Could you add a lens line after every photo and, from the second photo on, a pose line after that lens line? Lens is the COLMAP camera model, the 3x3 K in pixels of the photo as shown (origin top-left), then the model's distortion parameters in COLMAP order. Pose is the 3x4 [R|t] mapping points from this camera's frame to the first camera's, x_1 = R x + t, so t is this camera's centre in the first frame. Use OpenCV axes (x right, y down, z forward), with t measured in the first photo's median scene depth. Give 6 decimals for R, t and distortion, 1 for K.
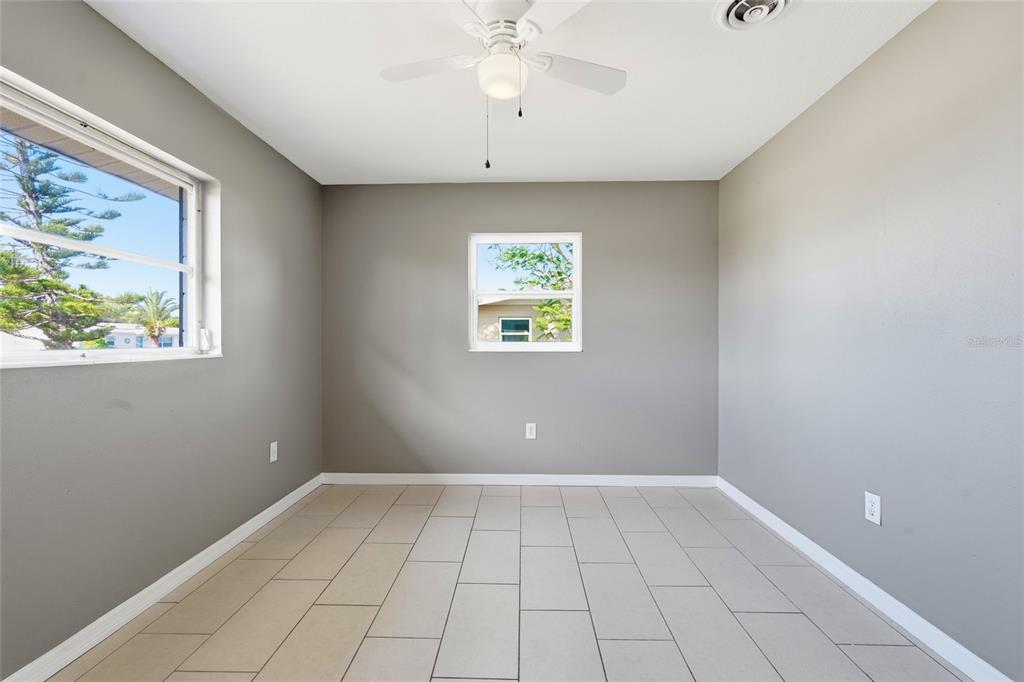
lens RADIAL K [[451.1, 0, 508.2], [0, 451.1, 342.8], [0, 0, 1]] dist [0.001860, -0.000363]
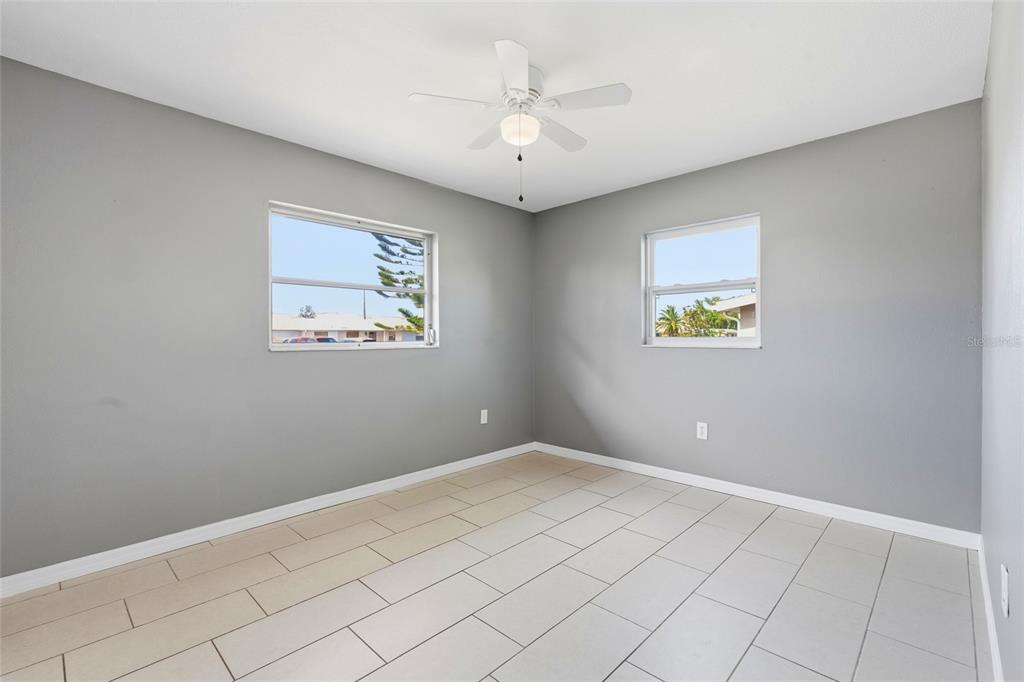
lens RADIAL K [[451.1, 0, 493.4], [0, 451.1, 342.8], [0, 0, 1]] dist [0.001860, -0.000363]
pose [[0.729112, 0.007677, -0.684351, 0.394592], [0.003286, 0.999886, 0.014718, -0.005347], [0.684387, -0.012980, 0.729004, 0.010144]]
